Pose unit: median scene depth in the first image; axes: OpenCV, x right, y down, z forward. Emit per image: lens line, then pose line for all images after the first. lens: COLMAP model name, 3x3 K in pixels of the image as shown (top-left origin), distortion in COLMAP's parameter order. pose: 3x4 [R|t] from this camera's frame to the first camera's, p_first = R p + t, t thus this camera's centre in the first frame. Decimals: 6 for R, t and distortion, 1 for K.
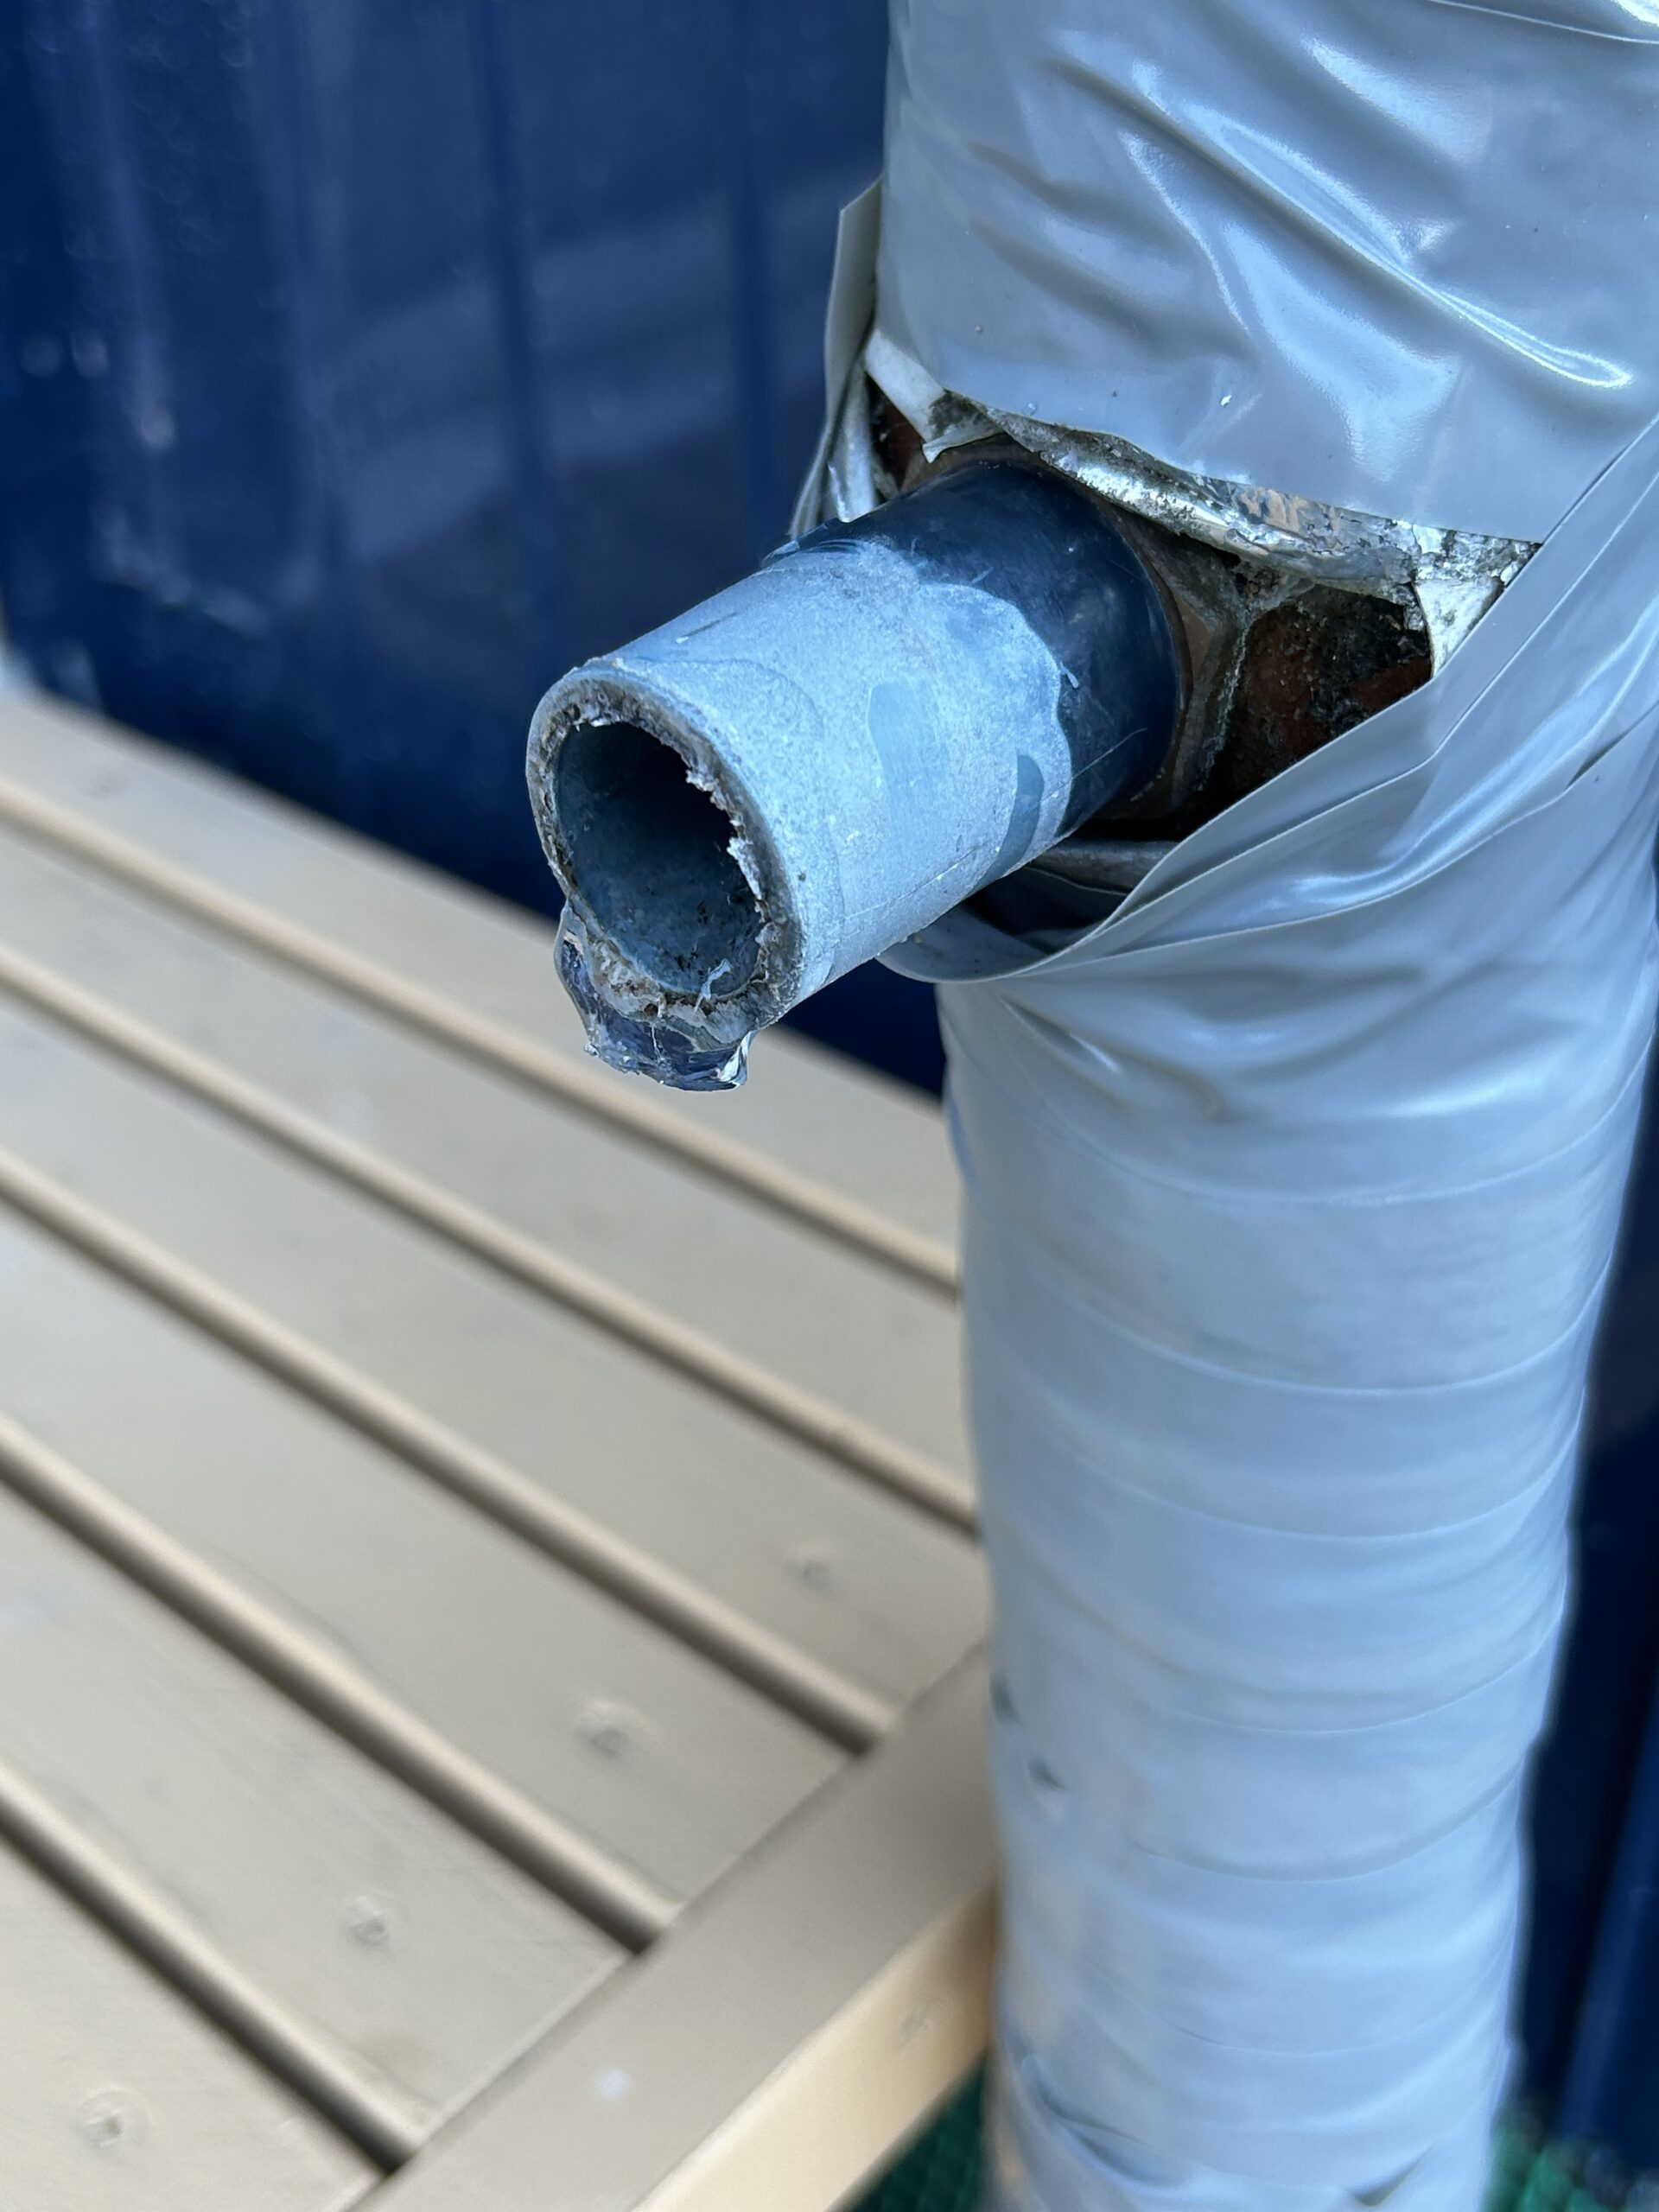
lens RADIAL K [[2616.1, 0, 818.4], [0, 2616.1, 1100.6], [0, 0, 1]] dist [0.007797, 0.000000]
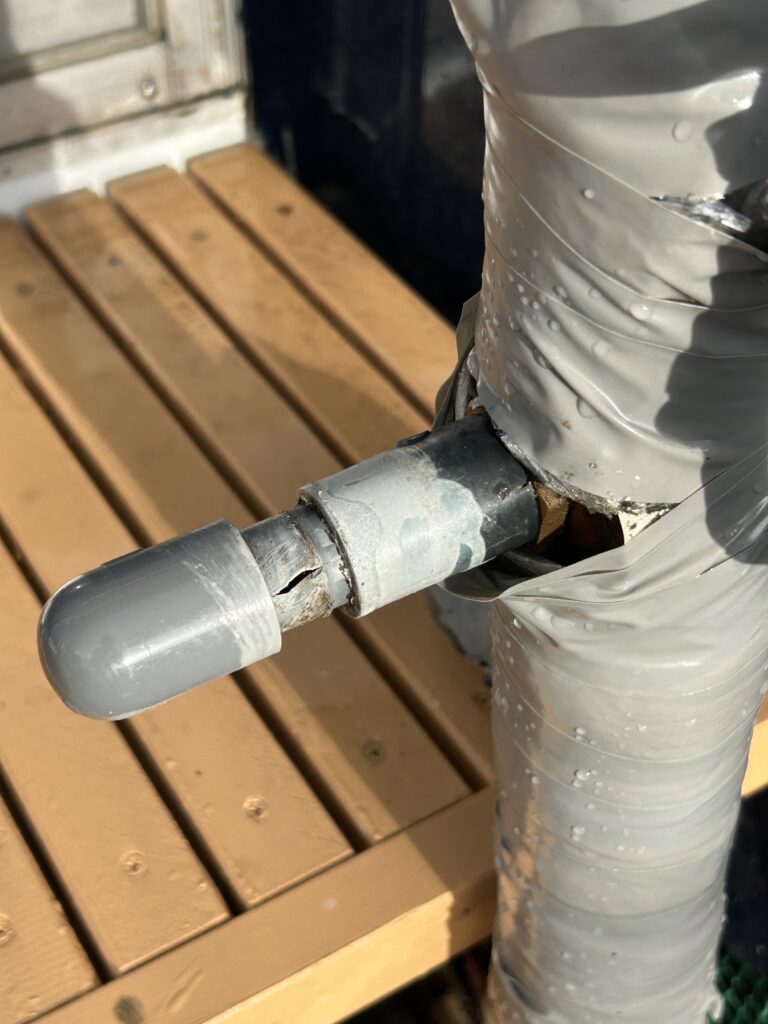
lens RADIAL K [[1528.2, 0, 386.3], [0, 1528.2, 514.6], [0, 0, 1]] dist [0.131591, 0.000000]
pose [[0.955228, 0.222224, -0.195338, 0.307912], [-0.187713, 0.965505, 0.180453, -0.436224], [0.228701, -0.135706, 0.963992, -0.563184]]
